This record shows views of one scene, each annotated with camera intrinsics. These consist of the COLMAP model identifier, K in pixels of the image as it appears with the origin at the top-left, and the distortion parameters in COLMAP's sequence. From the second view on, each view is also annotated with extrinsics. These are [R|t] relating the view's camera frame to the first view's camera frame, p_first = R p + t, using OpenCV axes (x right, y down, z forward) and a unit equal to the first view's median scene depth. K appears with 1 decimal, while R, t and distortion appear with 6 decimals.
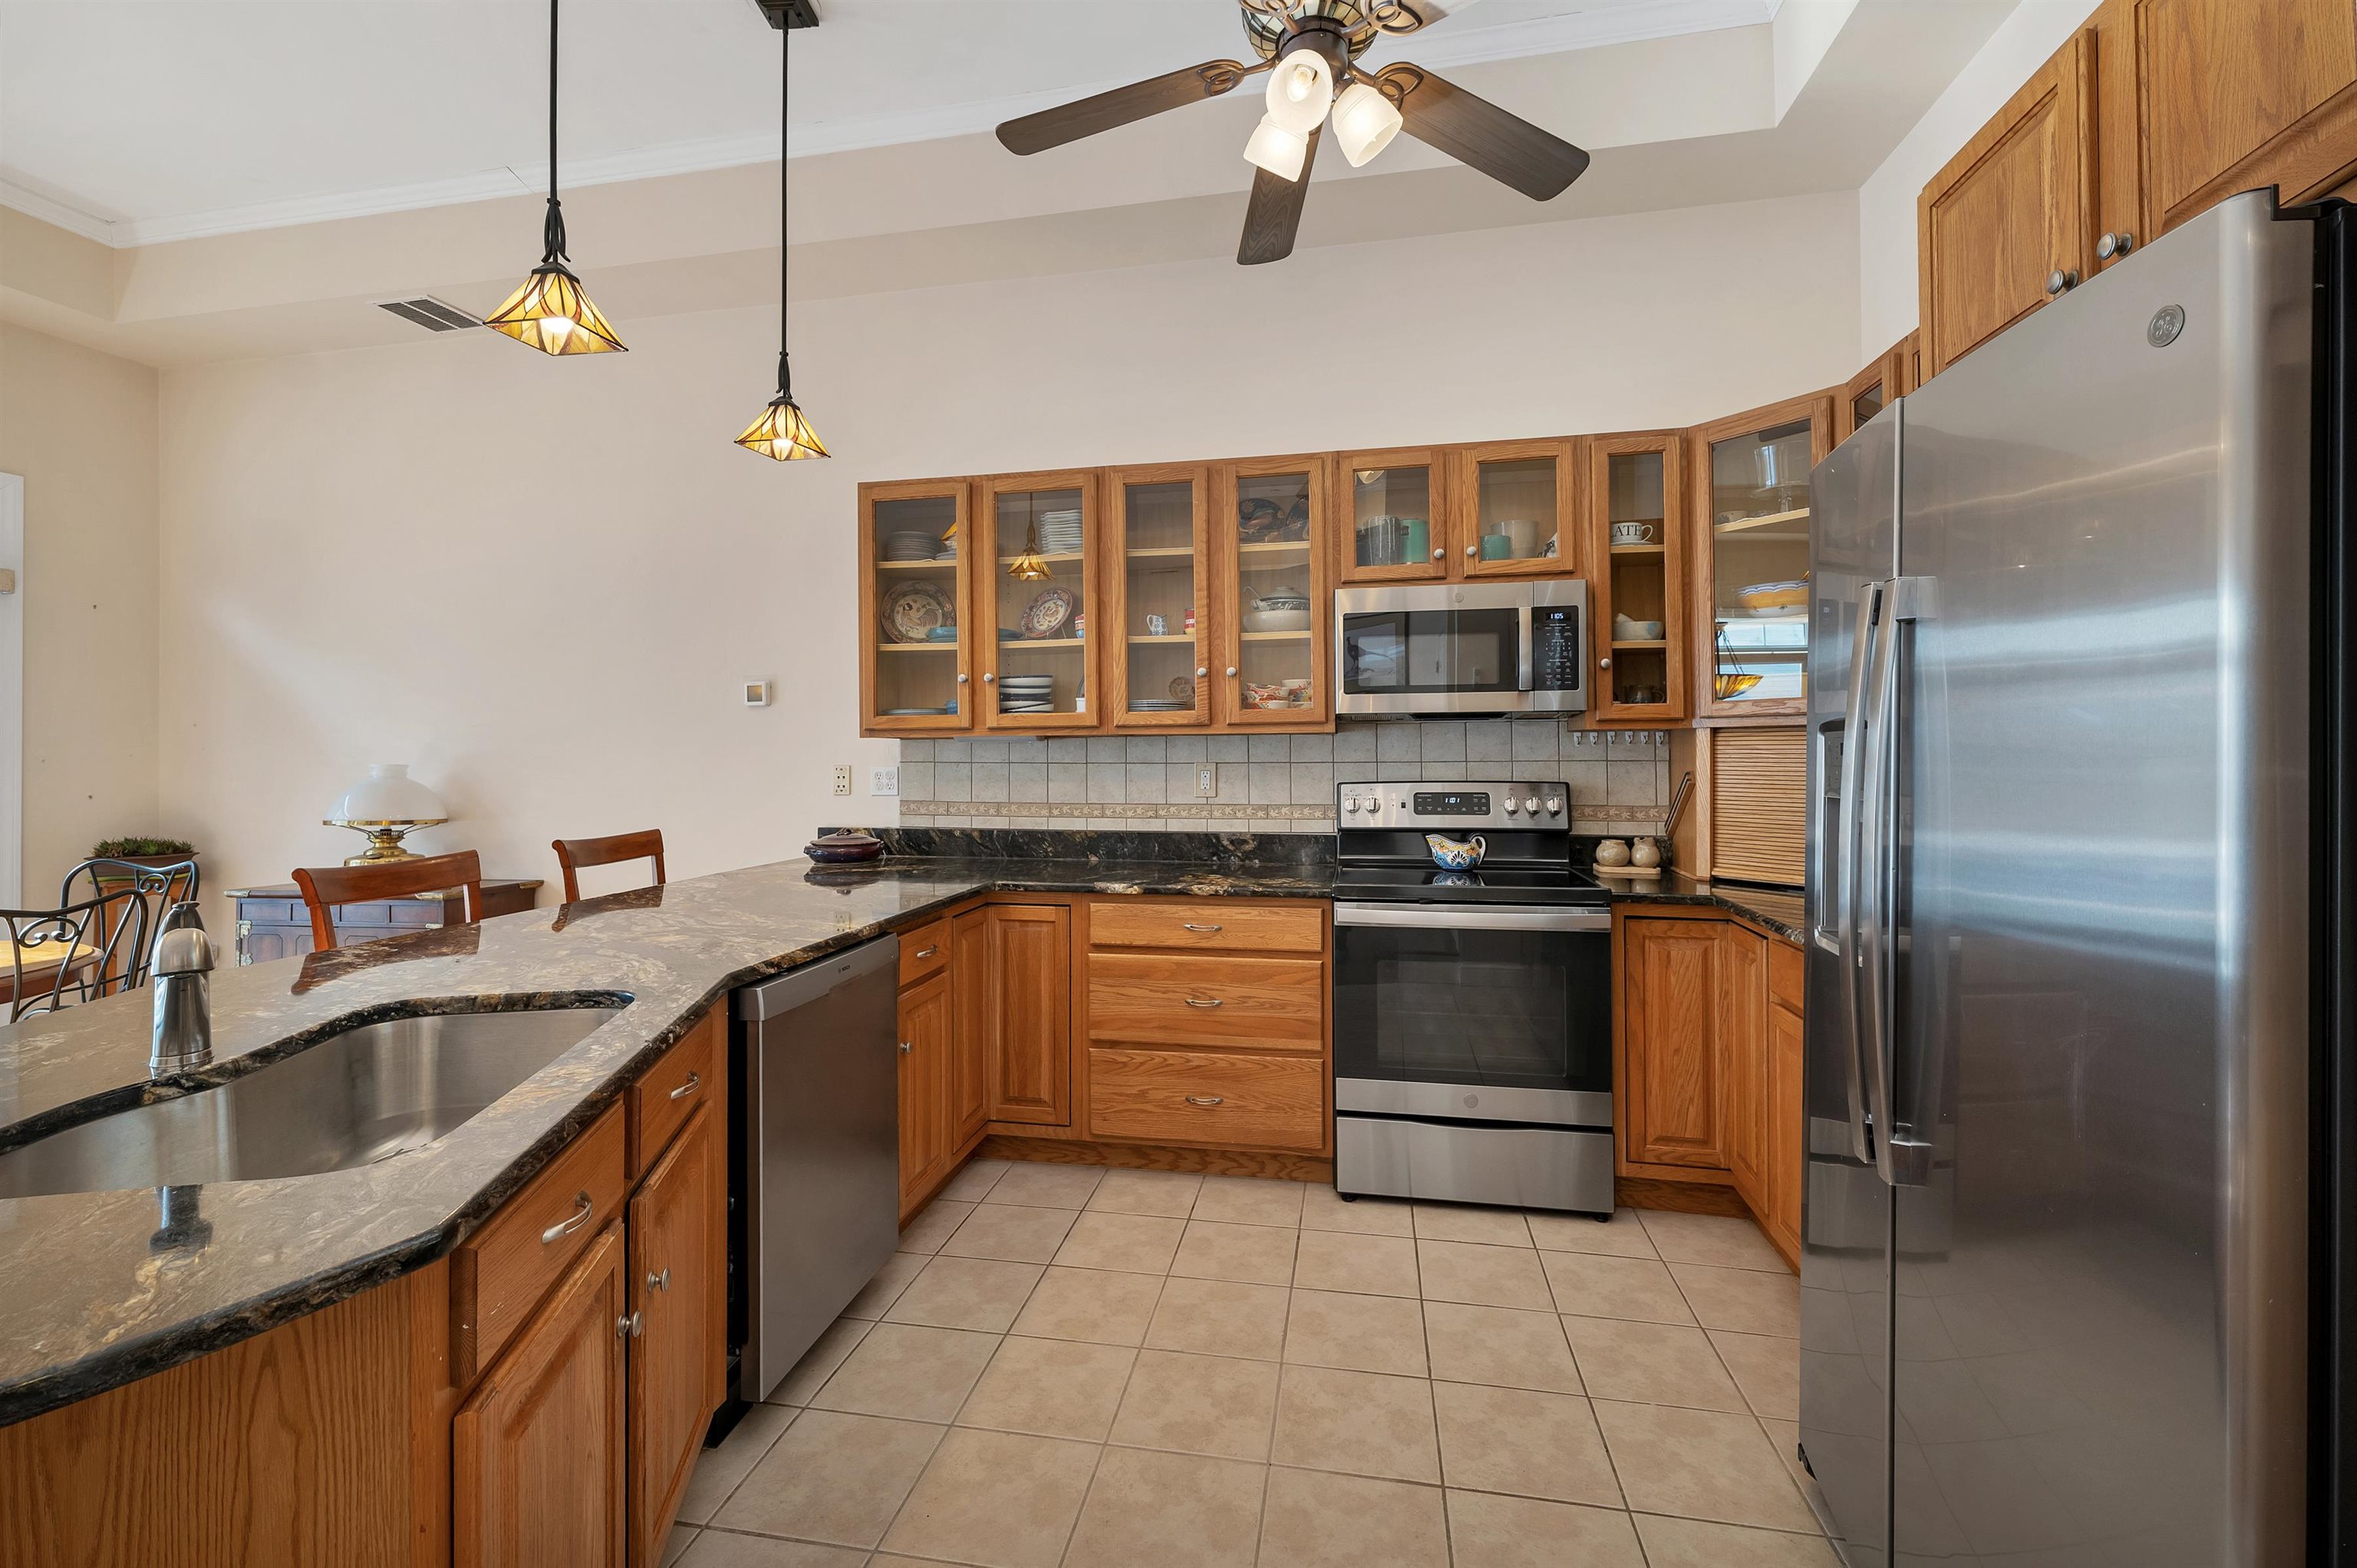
lens RADIAL K [[995.7, 0, 1170.8], [0, 995.7, 743.1], [0, 0, 1]] dist [-0.000090, 0.000050]
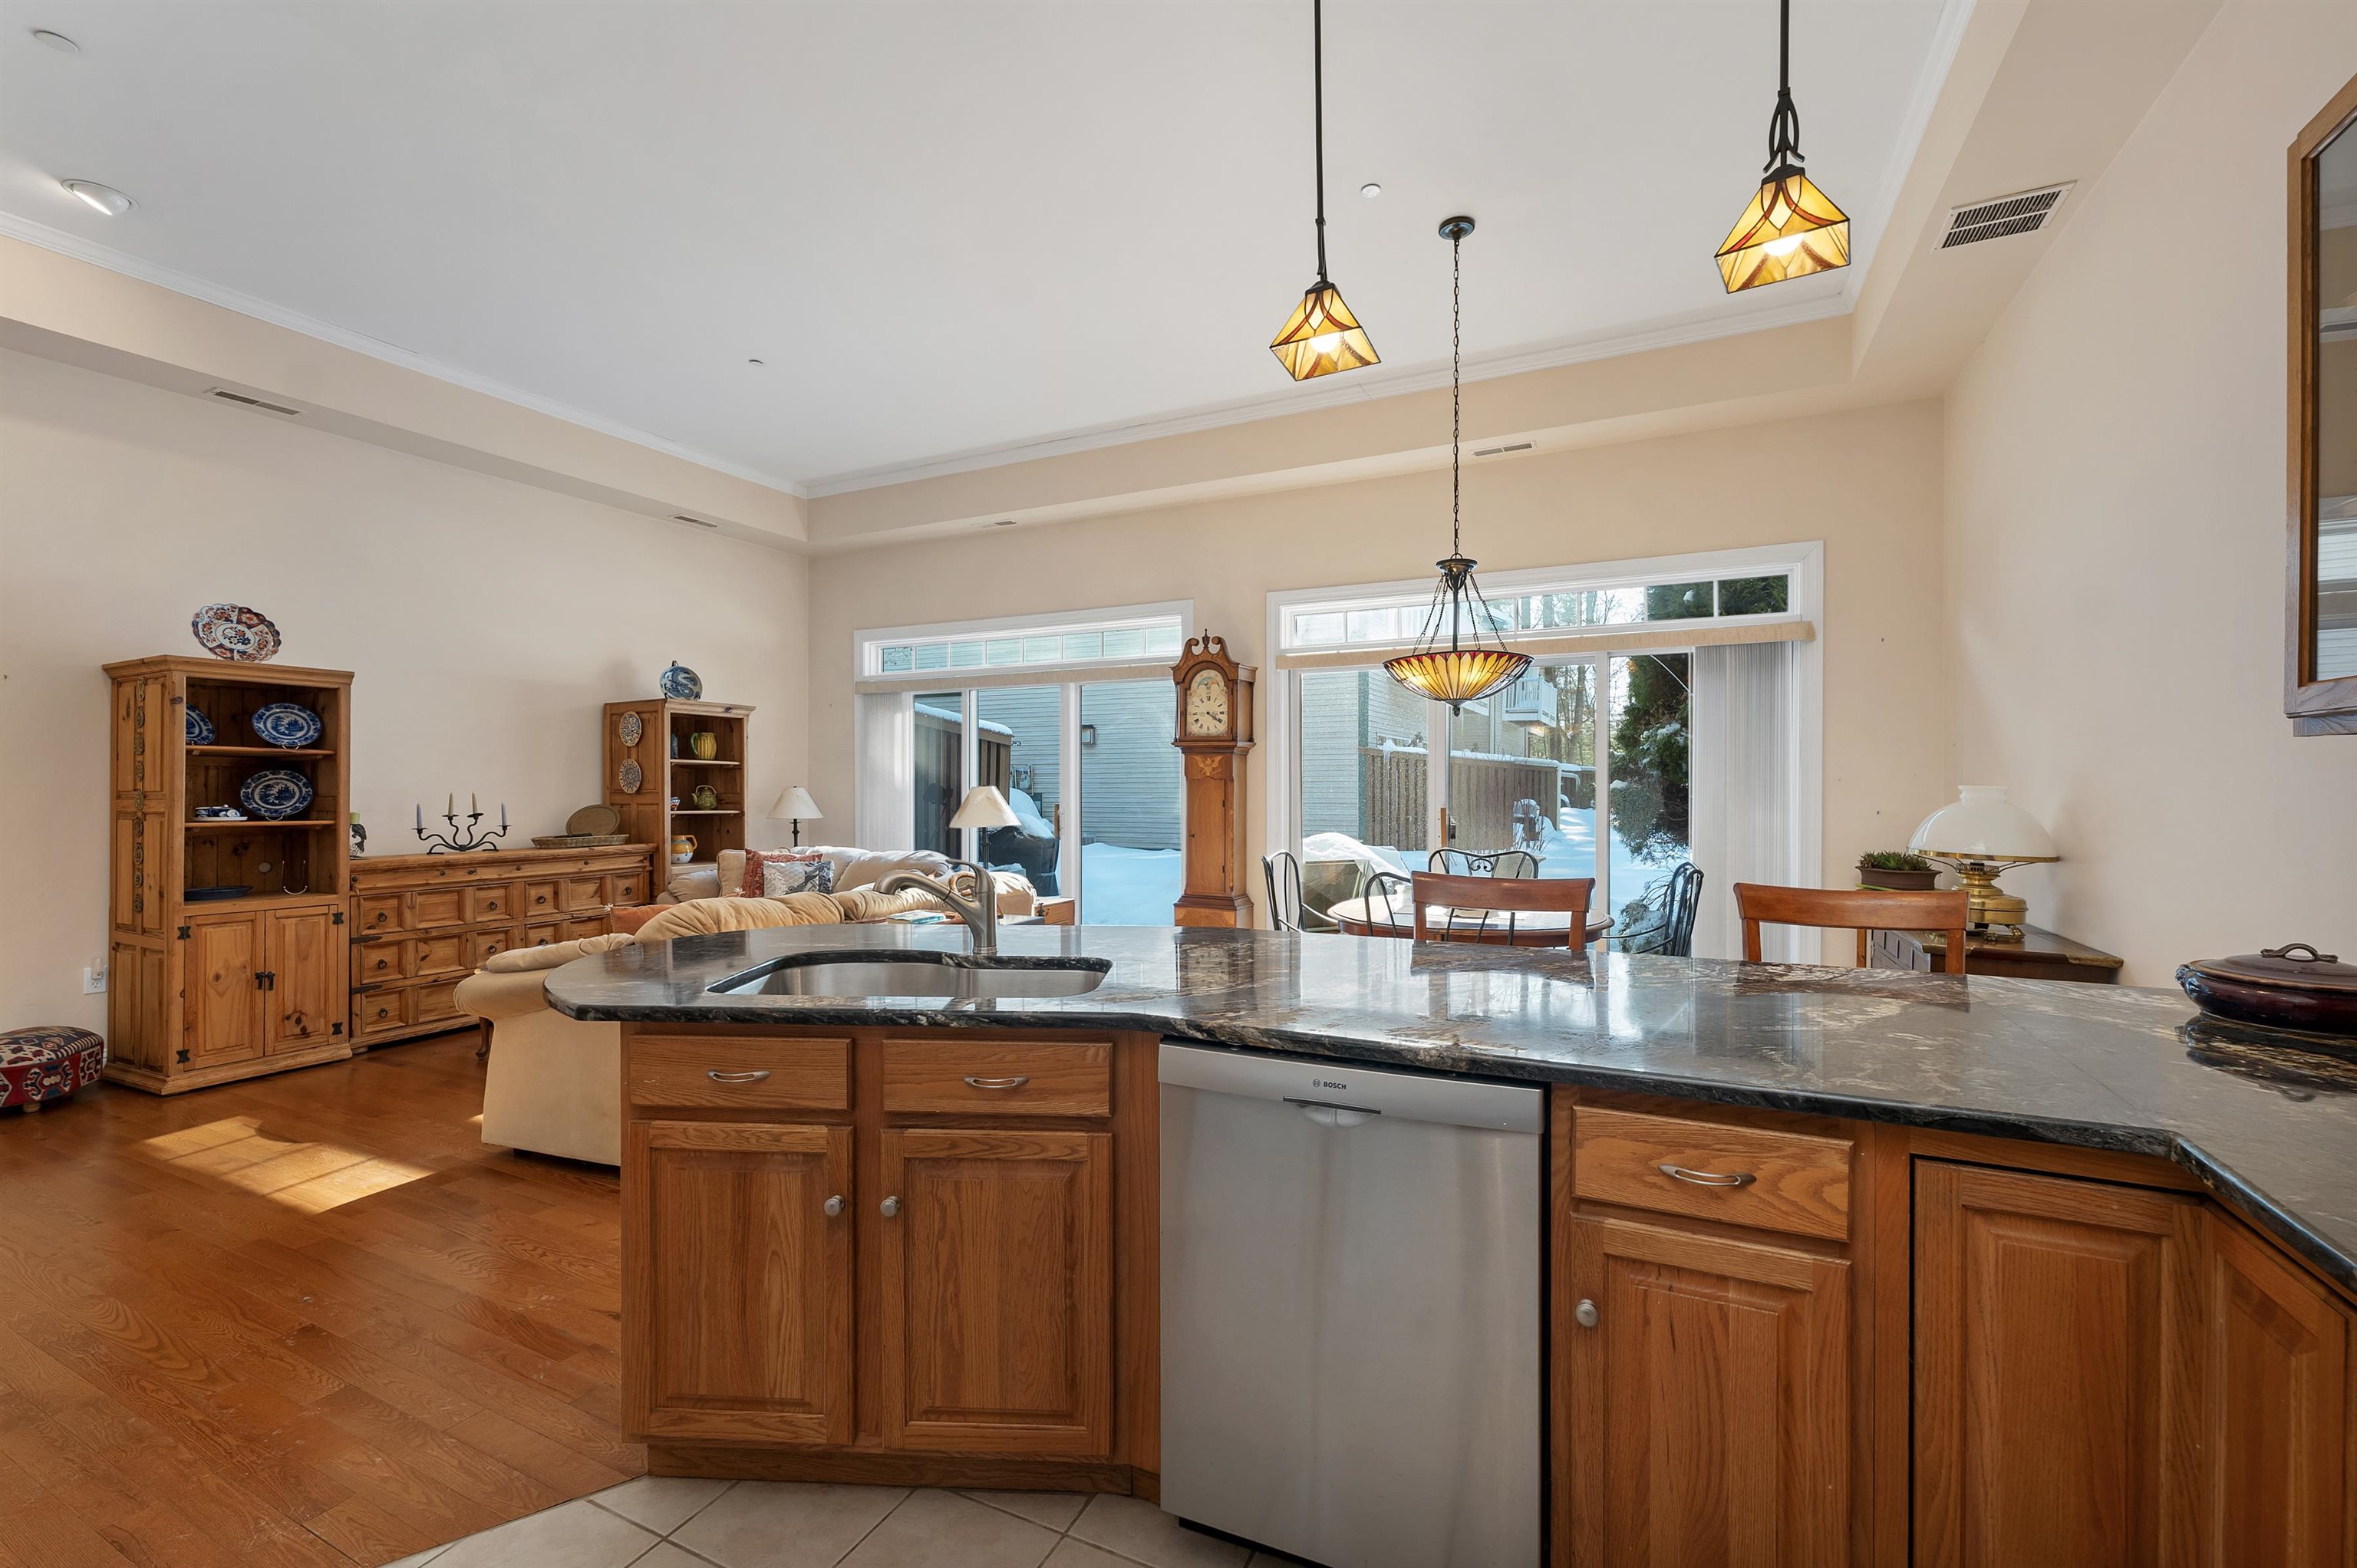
lens RADIAL K [[983.7, 0, 1178.5], [0, 983.7, 784.0], [0, 0, 1]] dist [-0.000444, 0.000104]
pose [[-0.257613, 0.010067, -0.966196, 0.215793], [0.013460, 0.999886, 0.006829, 0.006108], [0.966154, -0.011245, -0.257720, 0.643643]]
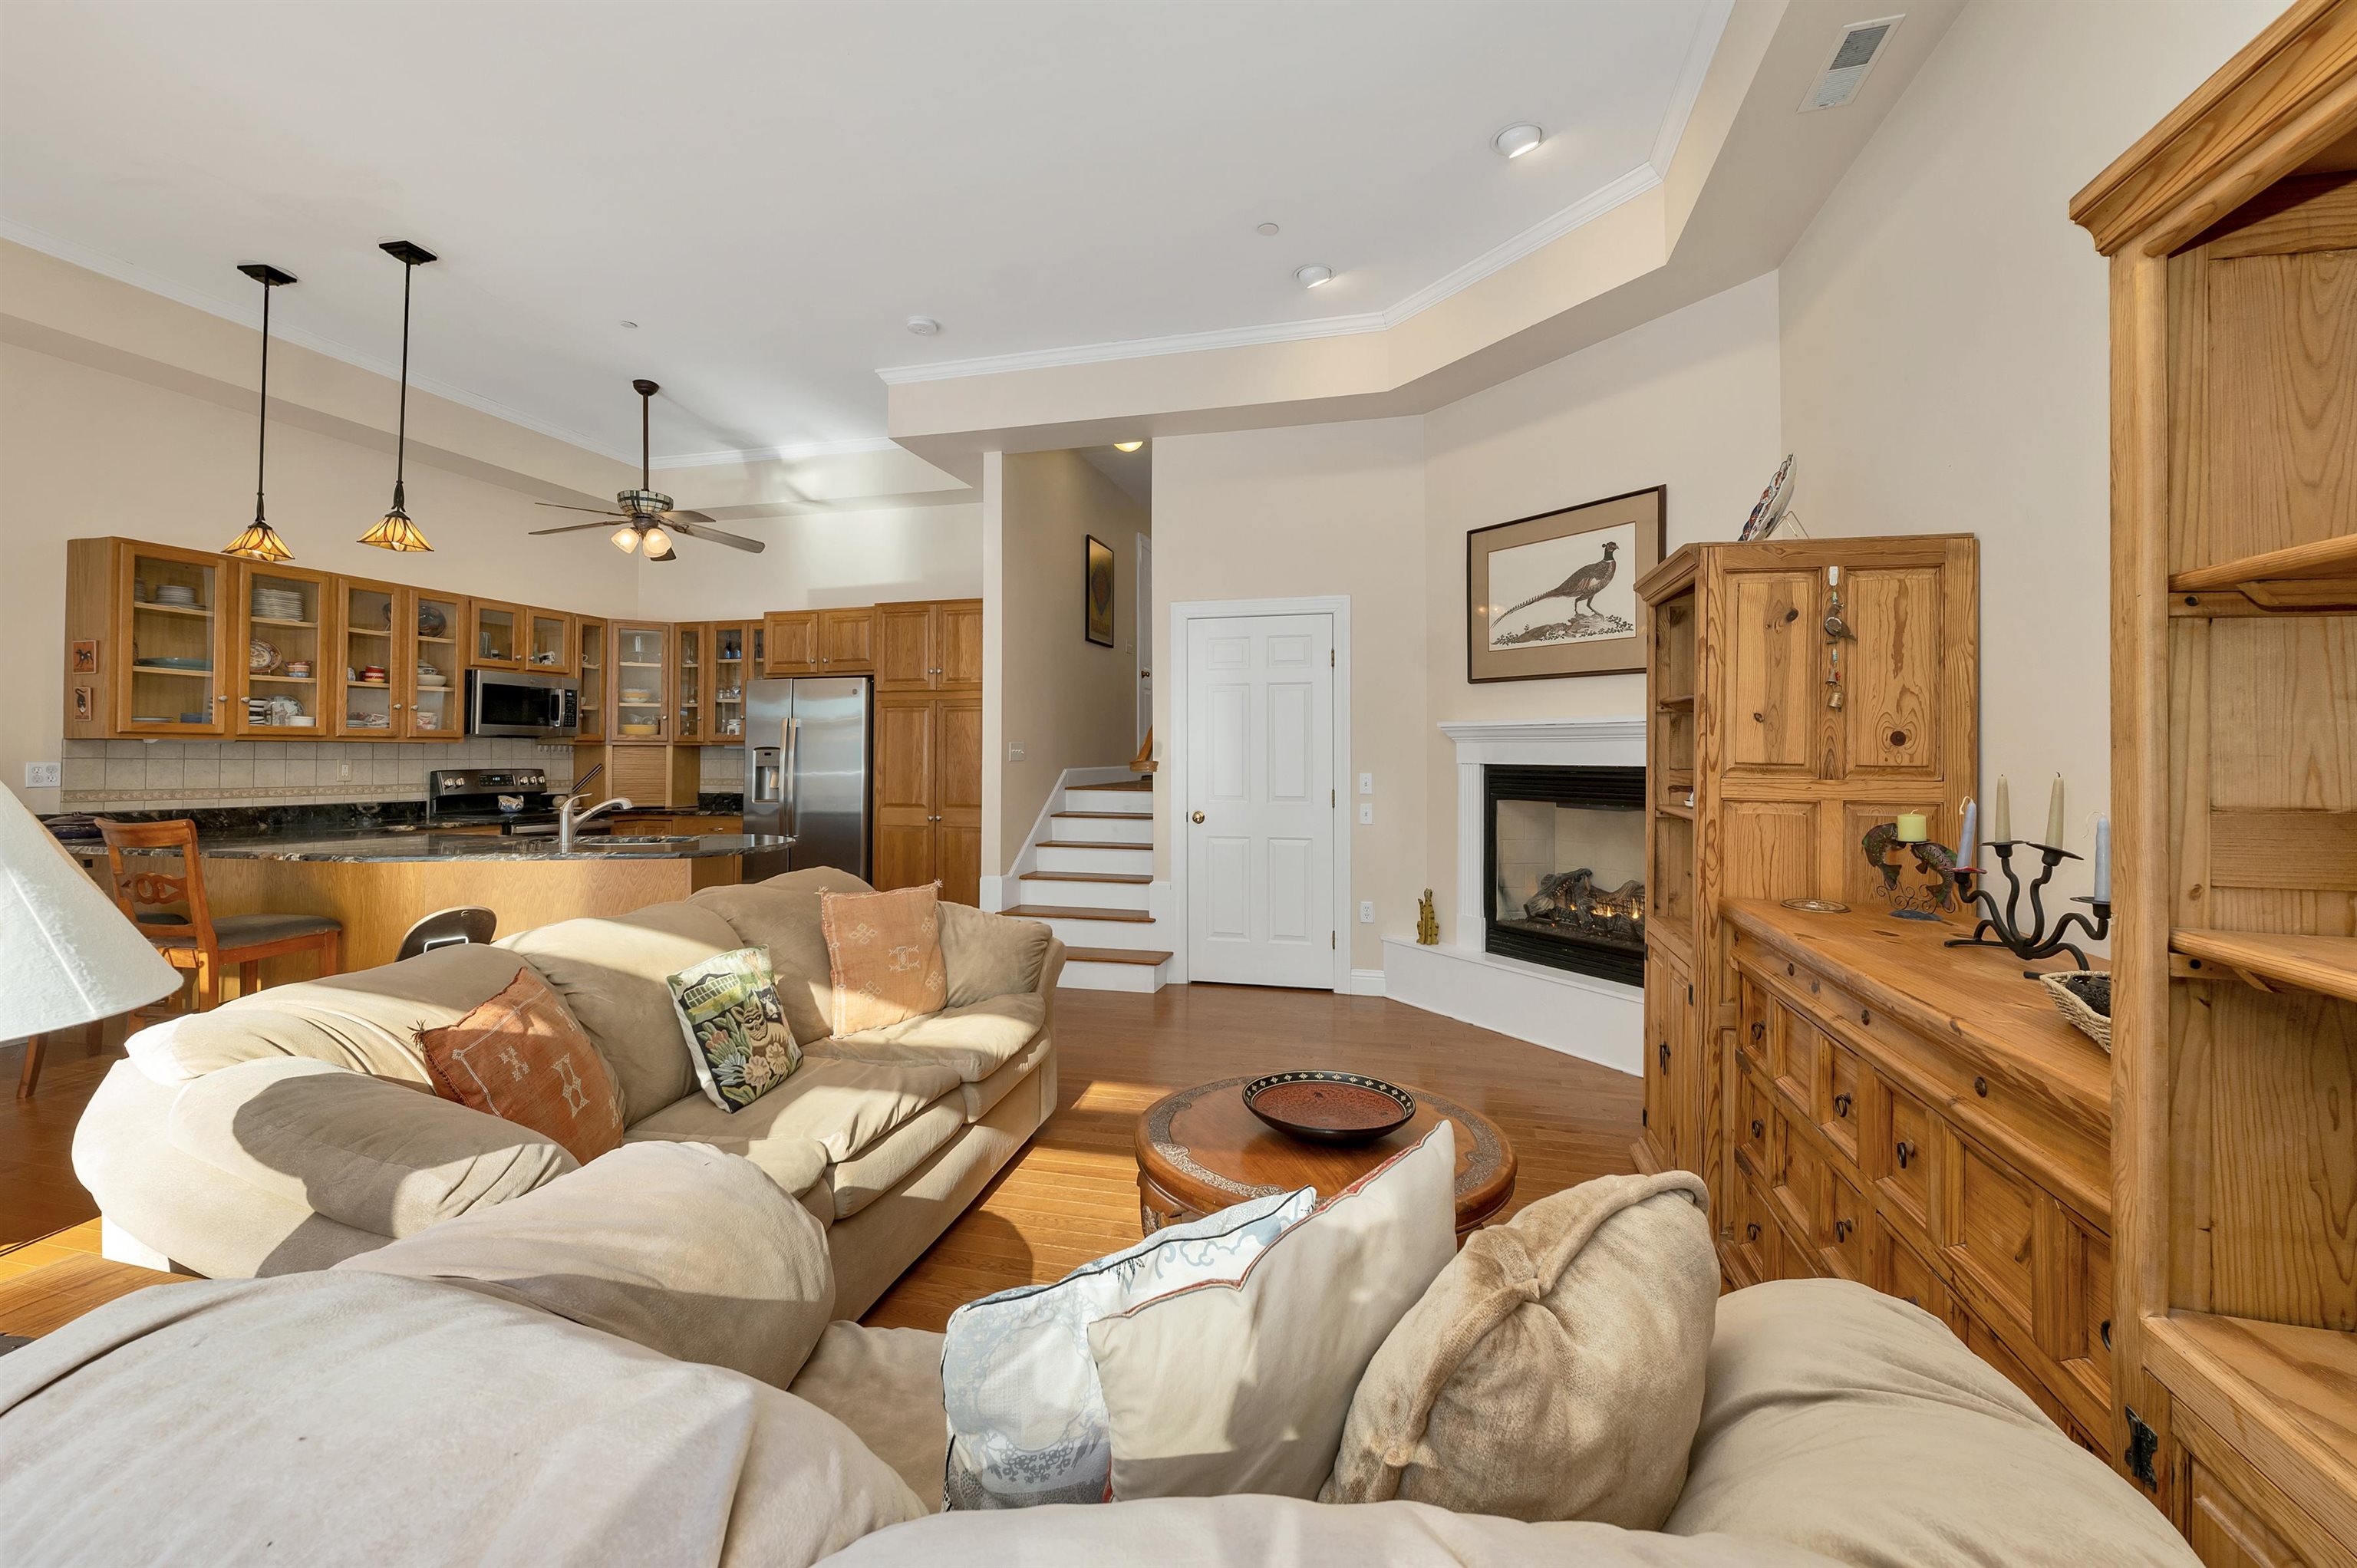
lens RADIAL K [[985.0, 0, 1175.4], [0, 985.0, 732.1], [0, 0, 1]] dist [0.002690, 0.000154]
pose [[0.057959, 0.032372, 0.997794, -1.470446], [-0.010123, 0.999442, -0.031837, 0.012741], [-0.998268, -0.008255, 0.058255, -0.413230]]
